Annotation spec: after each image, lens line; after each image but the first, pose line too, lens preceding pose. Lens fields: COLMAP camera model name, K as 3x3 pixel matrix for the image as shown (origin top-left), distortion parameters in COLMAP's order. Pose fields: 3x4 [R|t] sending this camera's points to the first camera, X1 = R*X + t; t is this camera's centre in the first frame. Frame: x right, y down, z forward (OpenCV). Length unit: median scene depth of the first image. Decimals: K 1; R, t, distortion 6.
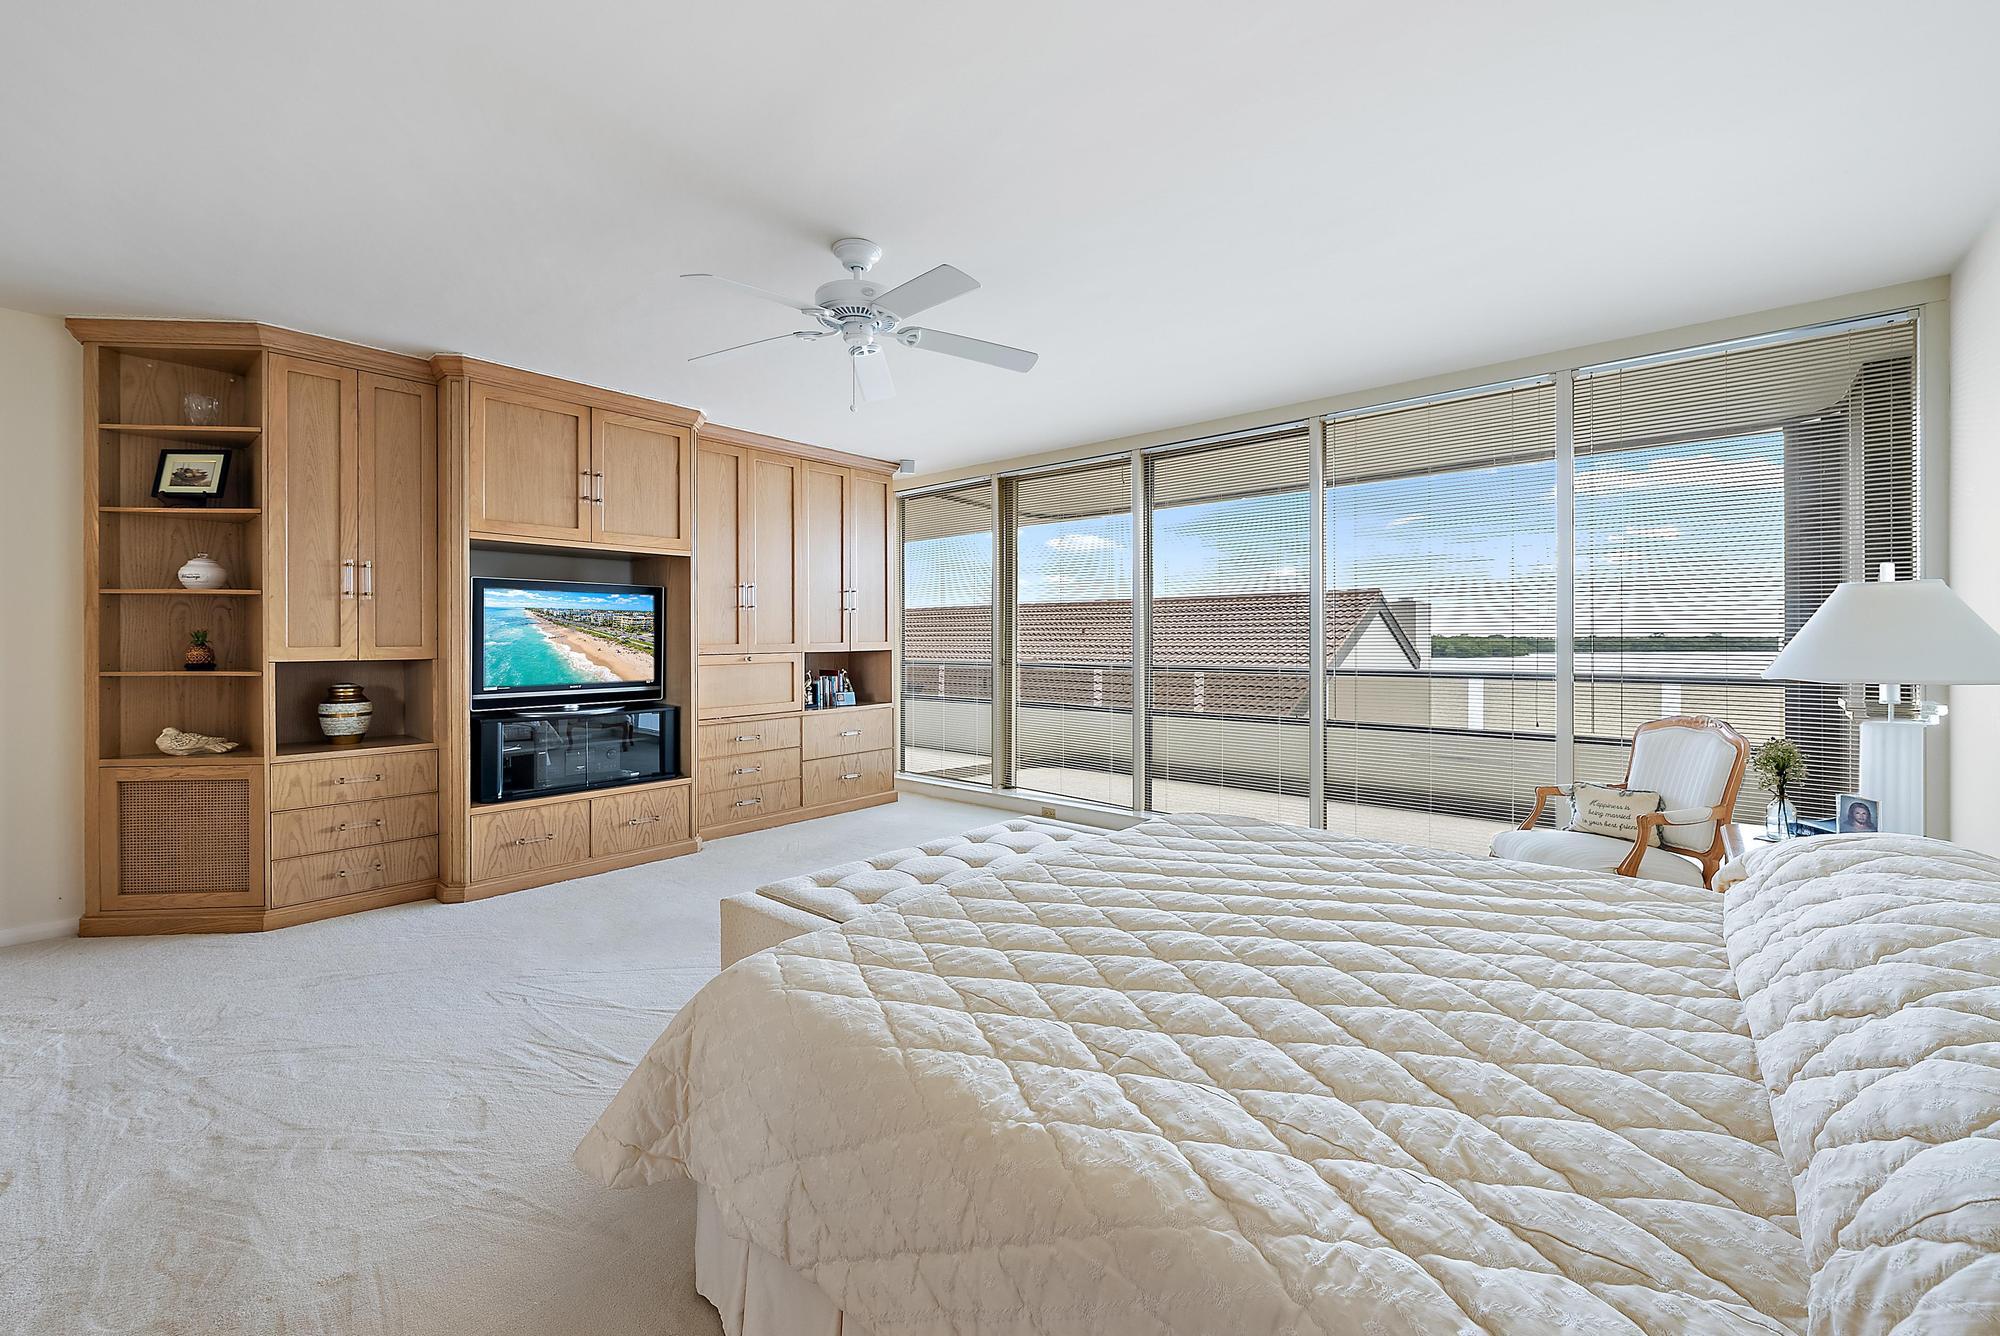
lens RADIAL K [[807.5, 0, 999.8], [0, 807.5, 651.4], [0, 0, 1]] dist [0.001418, -0.000404]
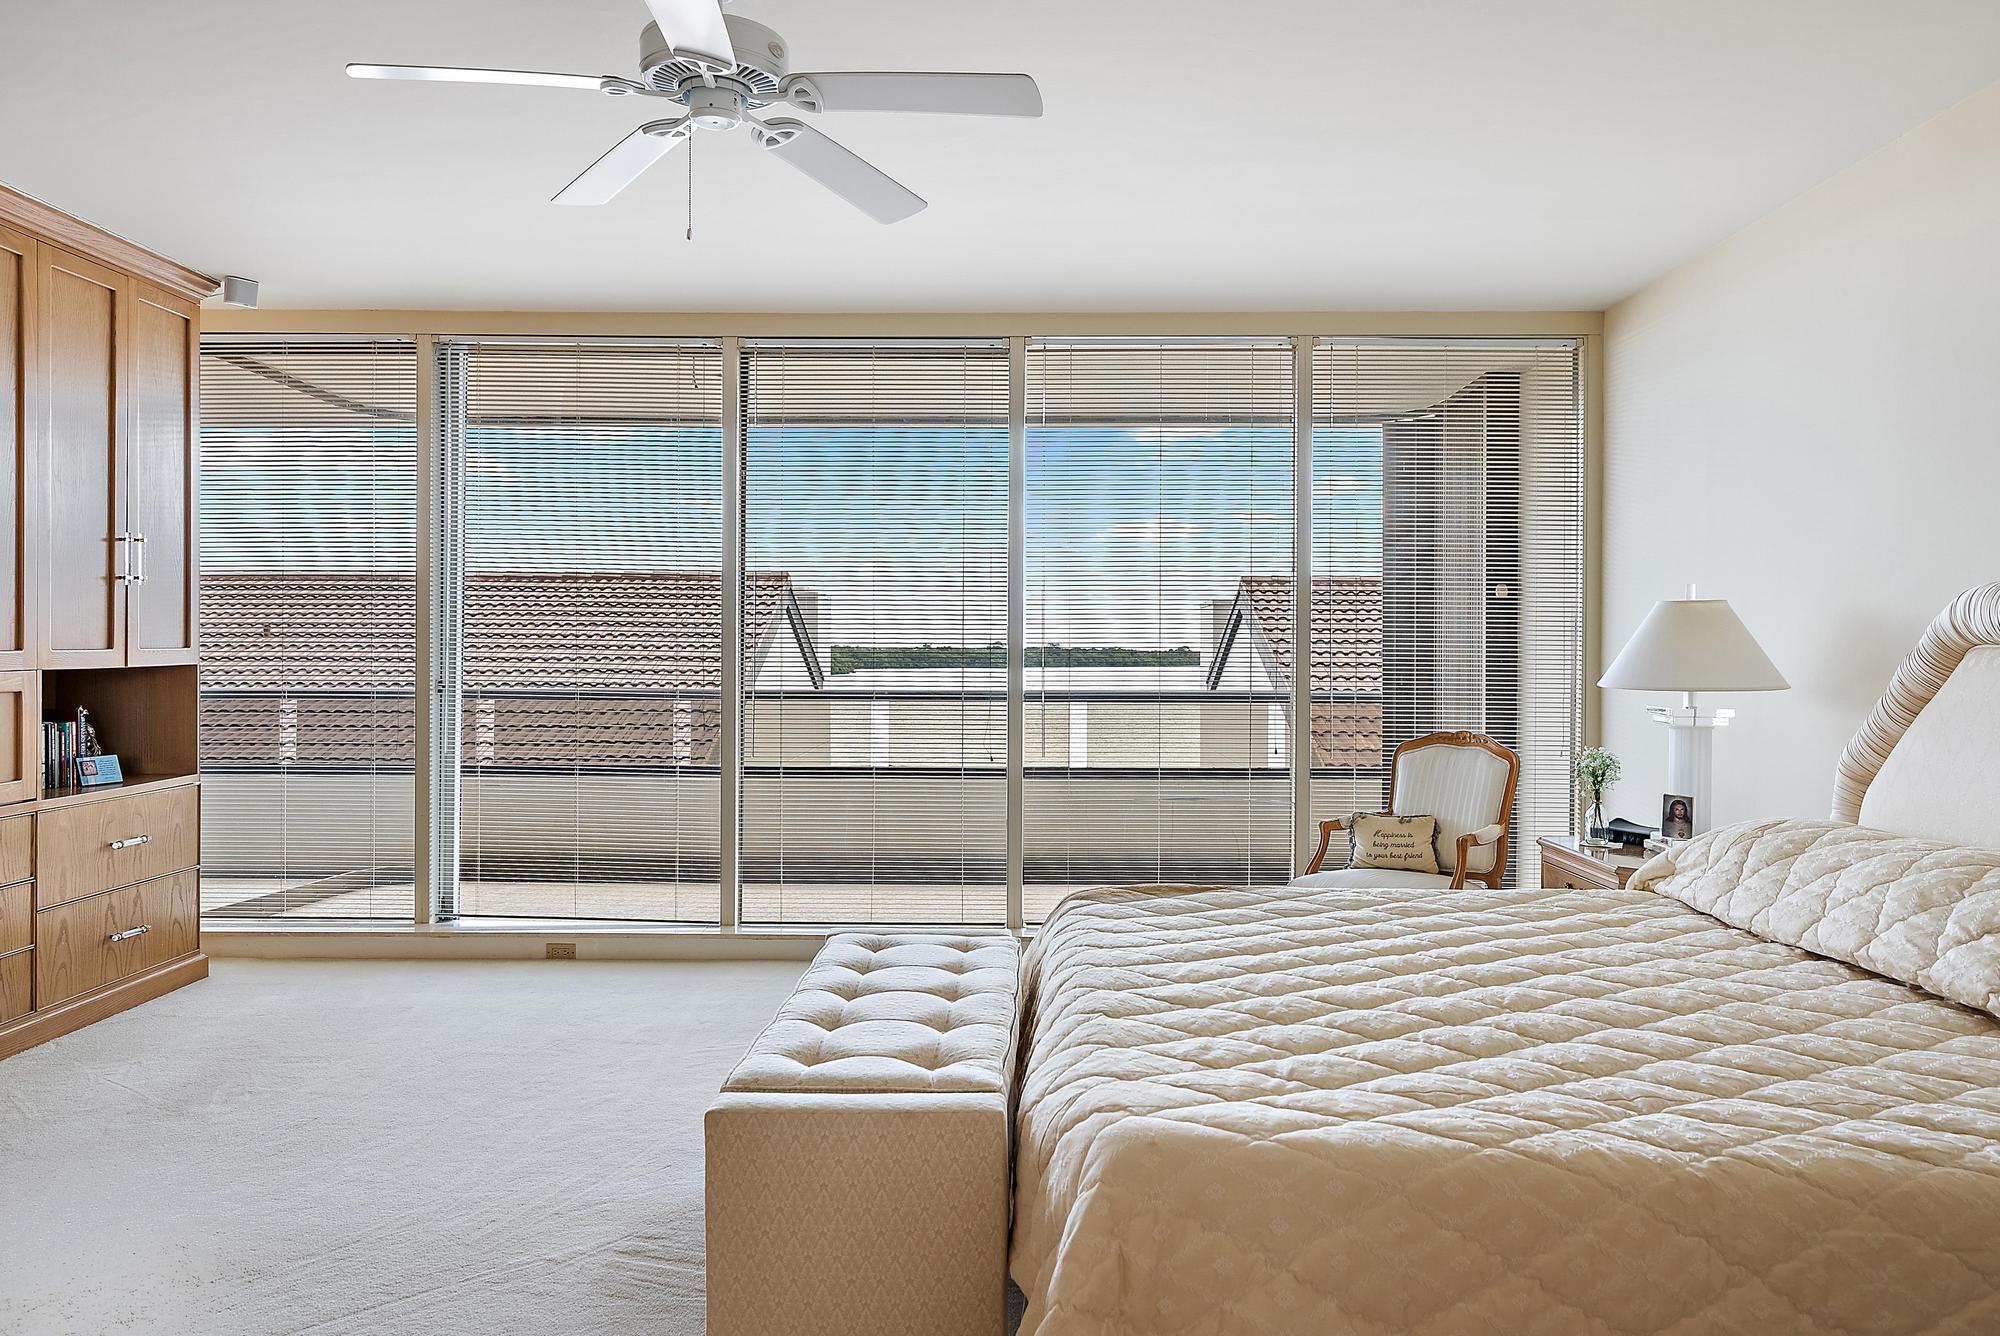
lens RADIAL K [[1386.2, 0, 1000.6], [0, 1386.2, 676.3], [0, 0, 1]] dist [0.006450, -0.001726]
pose [[0.760082, -0.006940, 0.649791, -0.339376], [0.002816, 0.999969, 0.007387, 0.000486], [-0.649822, -0.003785, 0.760077, 0.061919]]
